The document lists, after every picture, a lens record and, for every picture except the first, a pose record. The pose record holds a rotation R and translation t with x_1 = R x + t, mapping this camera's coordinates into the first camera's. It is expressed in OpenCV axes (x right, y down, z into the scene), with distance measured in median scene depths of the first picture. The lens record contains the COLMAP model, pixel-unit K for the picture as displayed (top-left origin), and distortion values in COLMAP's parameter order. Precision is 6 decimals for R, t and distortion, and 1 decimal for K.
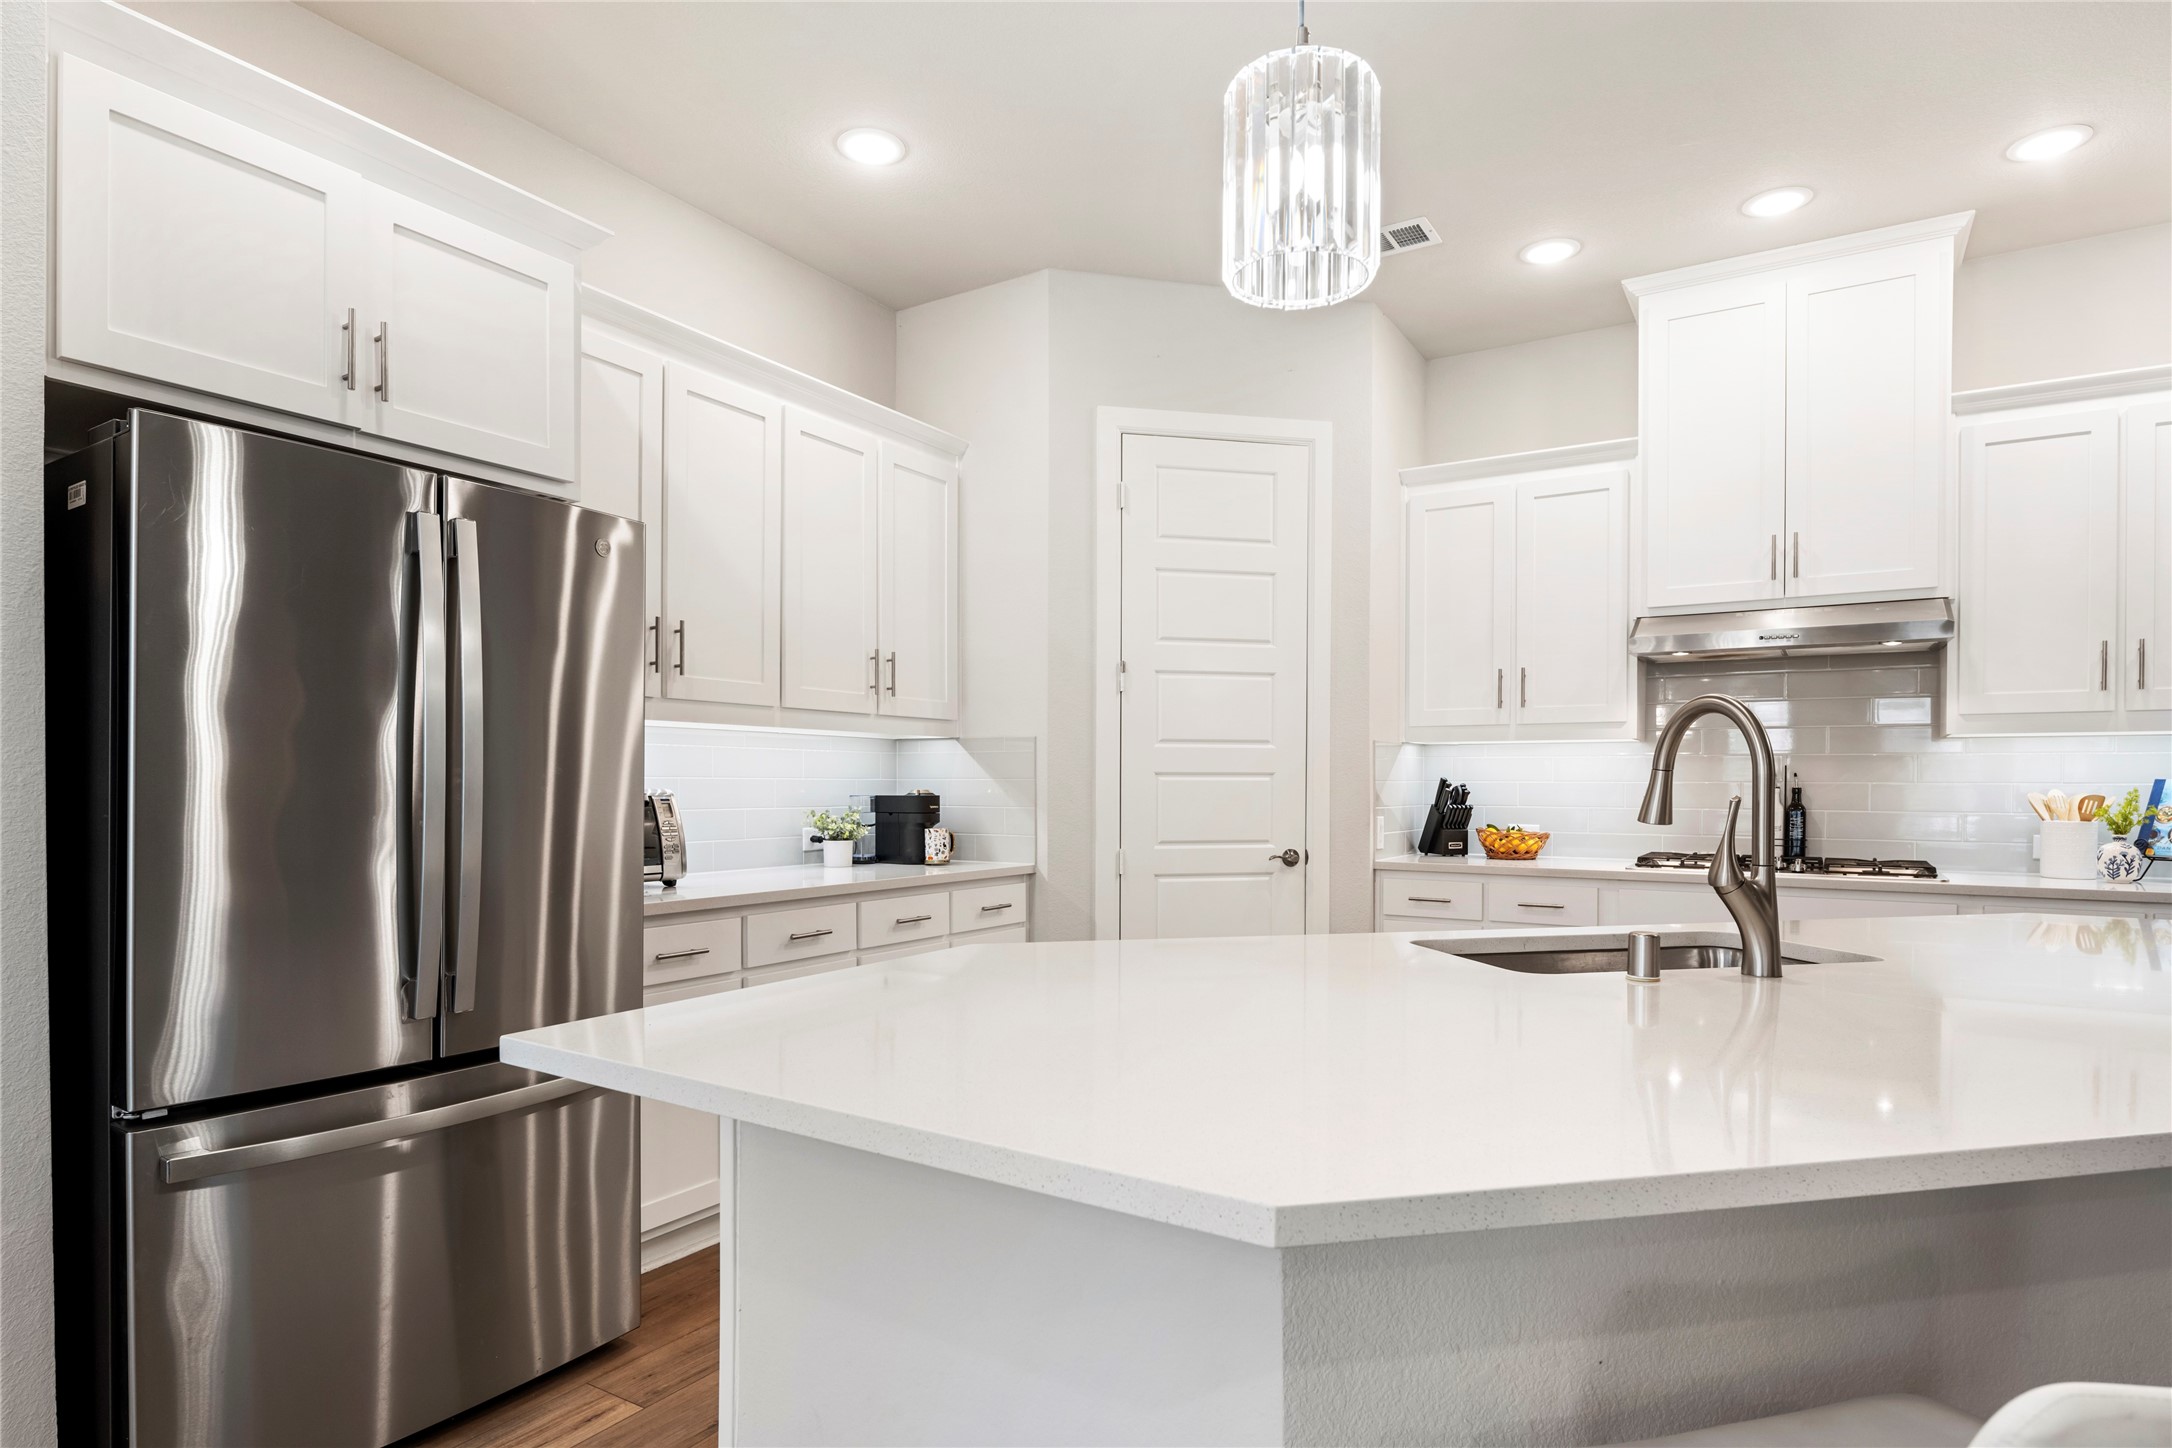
lens RADIAL K [[1190.8, 0, 1082.8], [0, 1190.8, 795.6], [0, 0, 1]] dist [0.001055, -0.007075]
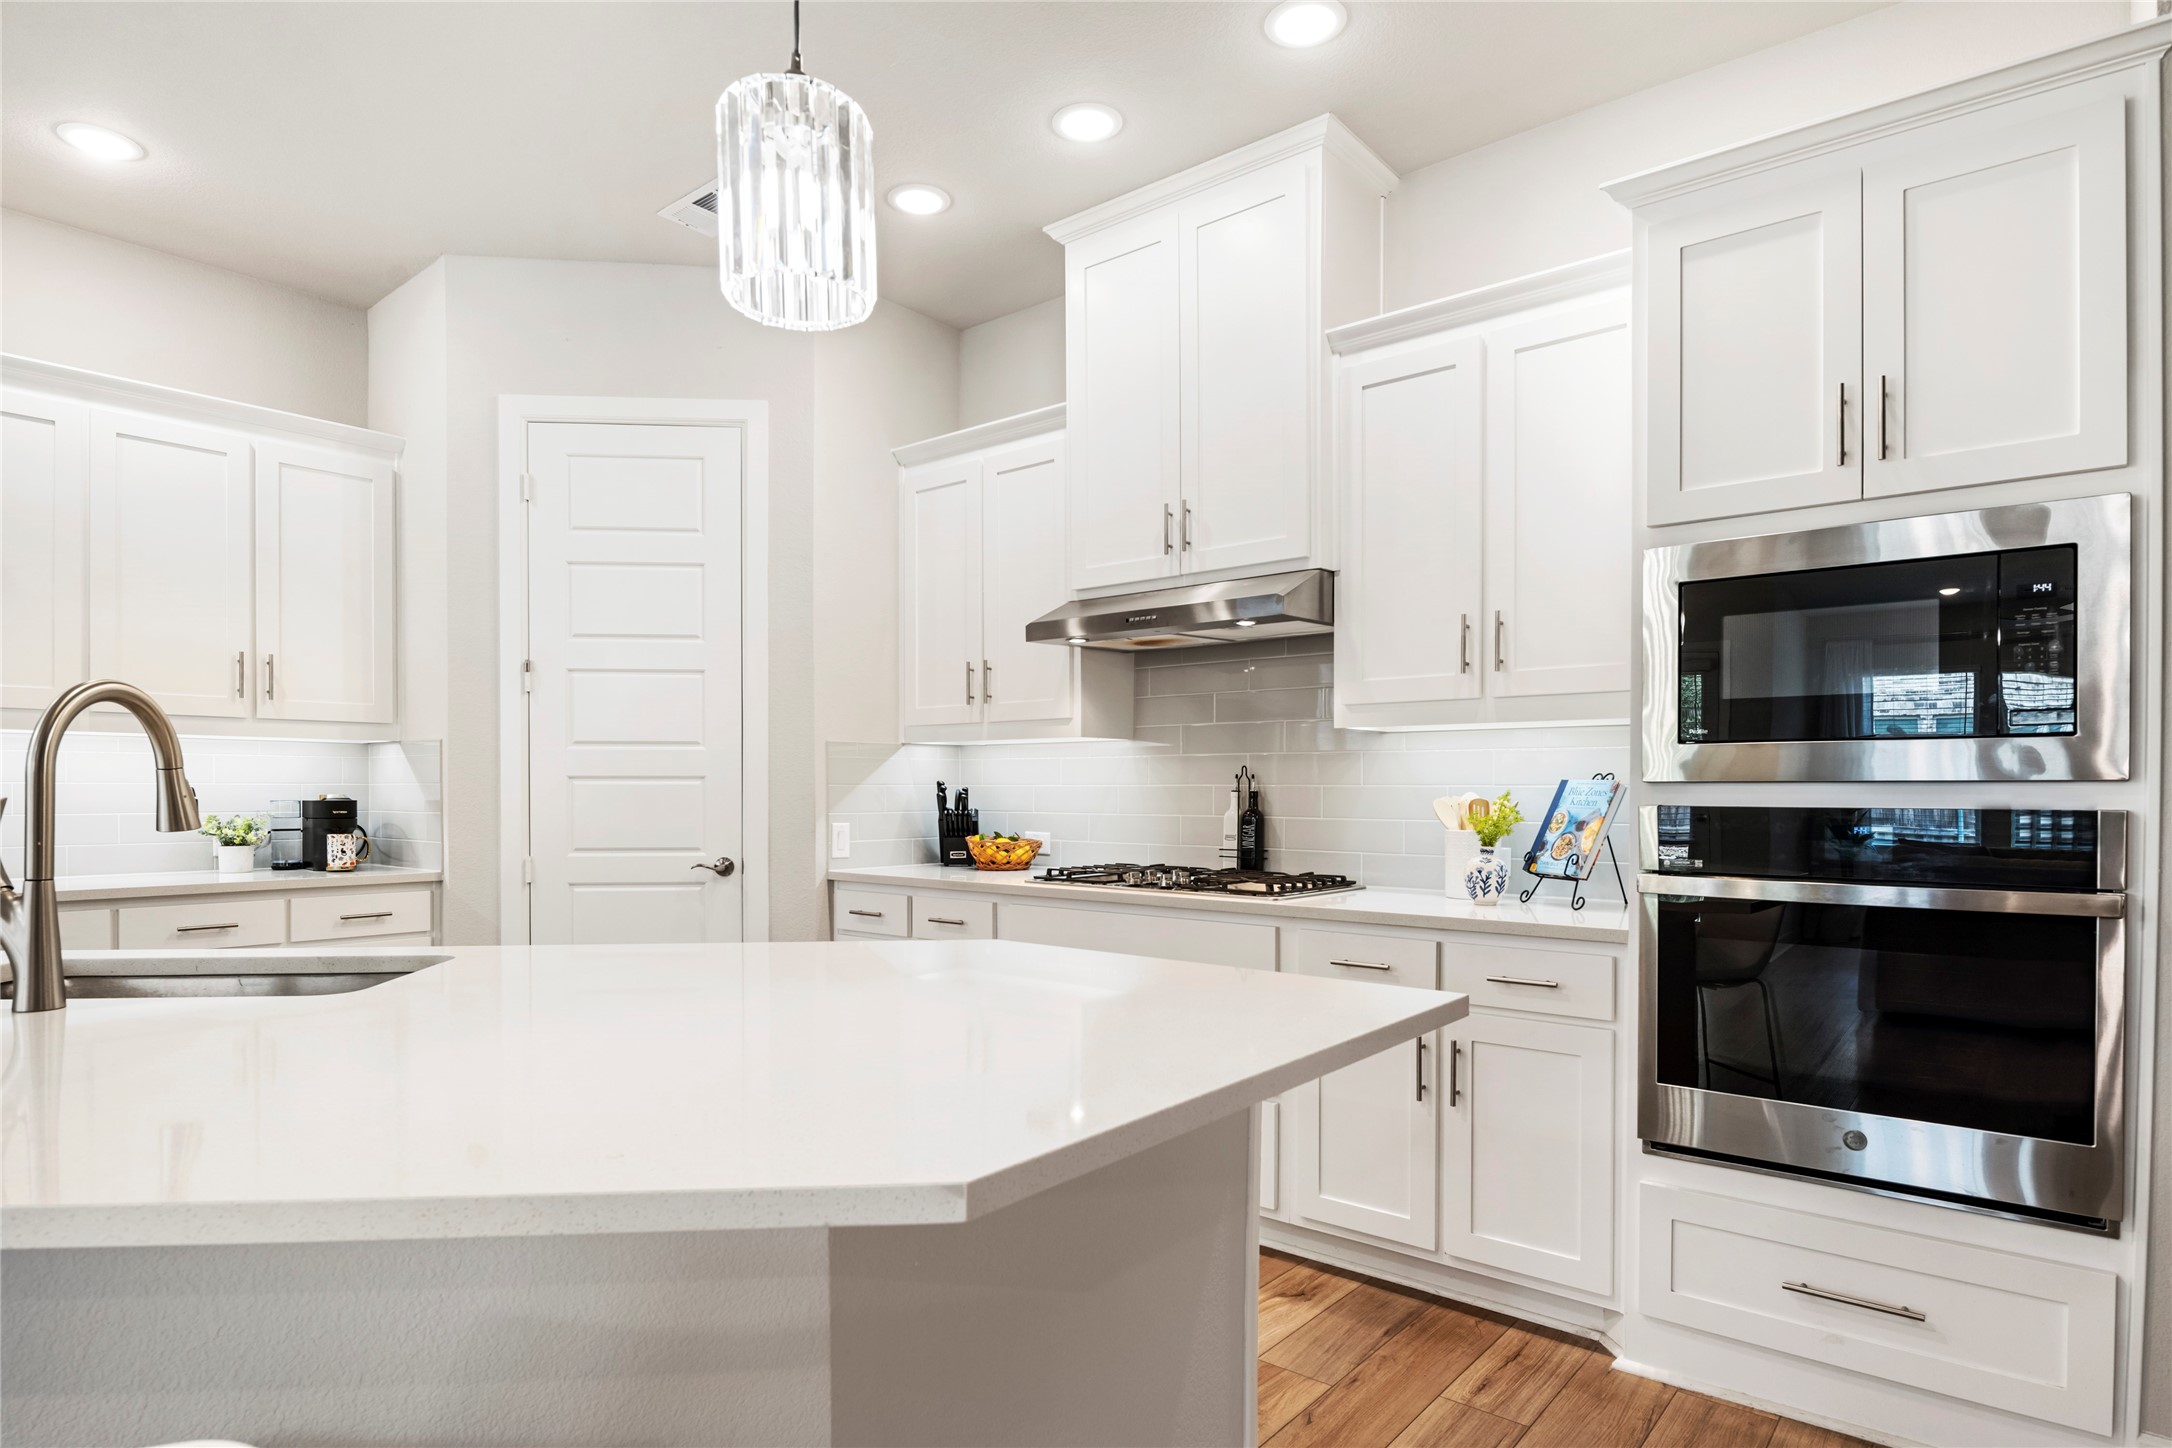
lens RADIAL K [[1190.8, 0, 1070.6], [0, 1190.8, 800.1], [0, 0, 1]] dist [0.001055, -0.007075]
pose [[0.990097, -0.000250, -0.140383, 0.601223], [-0.000050, 0.999998, -0.002132, 0.001785], [0.140383, 0.002118, 0.990095, 0.113472]]
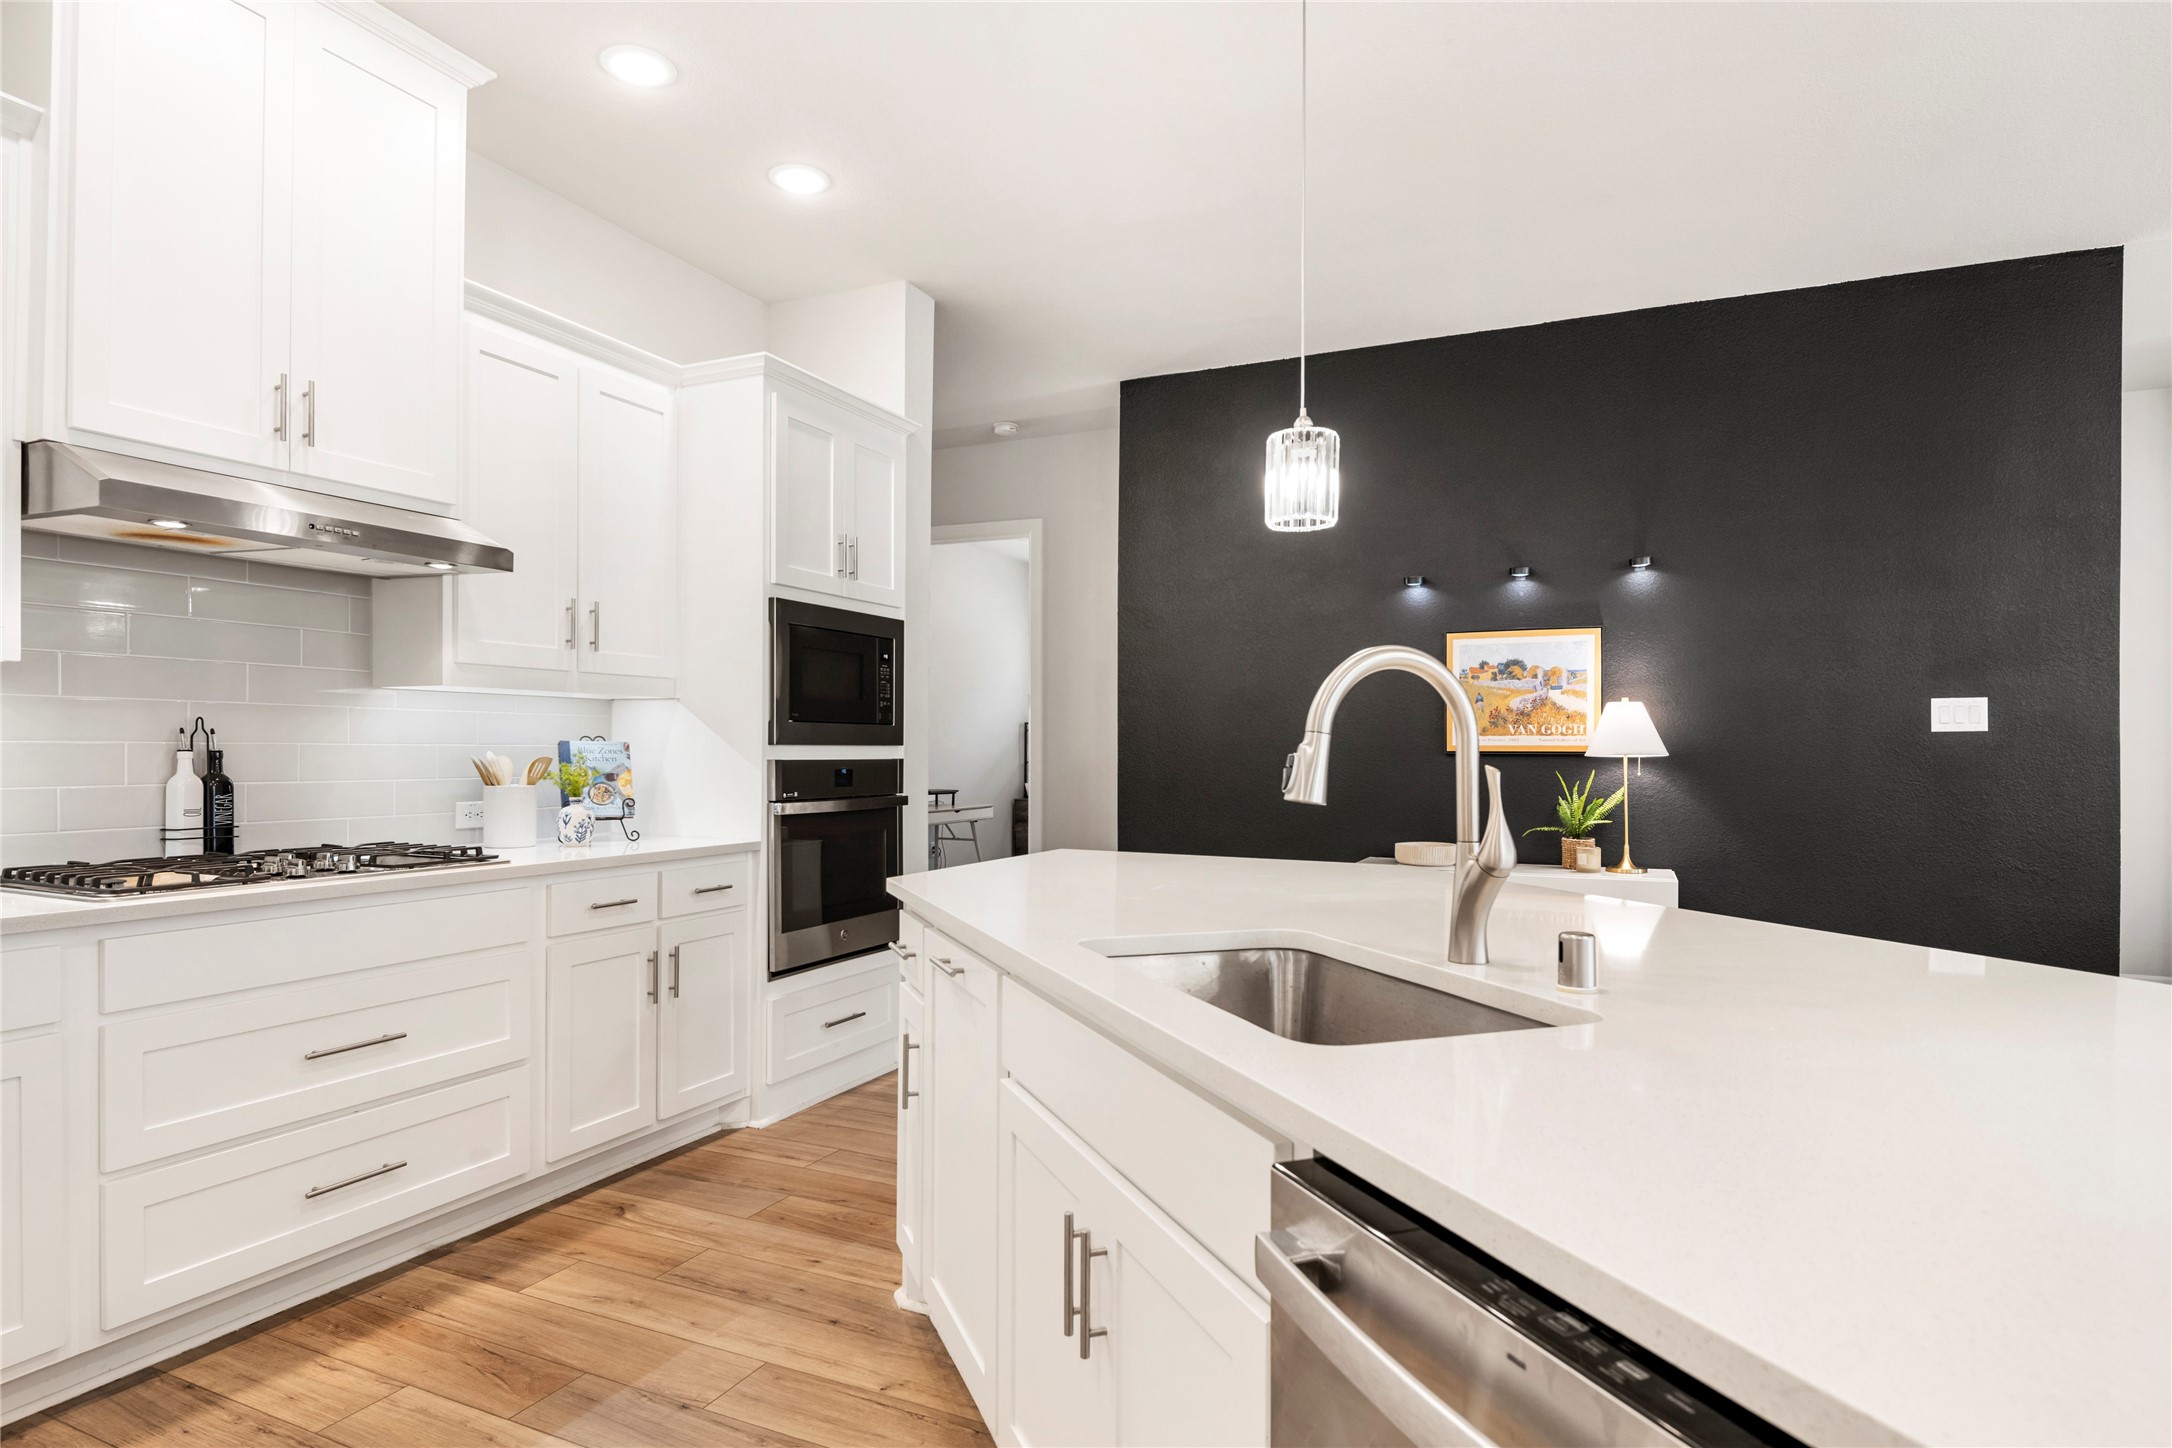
lens RADIAL K [[1190.8, 0, 1083.0], [0, 1190.8, 756.4], [0, 0, 1]] dist [0.001055, -0.007075]
pose [[-0.129777, -0.009820, 0.991495, -0.138839], [0.006402, 0.999922, 0.010741, -0.007773], [-0.991523, 0.007742, -0.129704, 0.610031]]
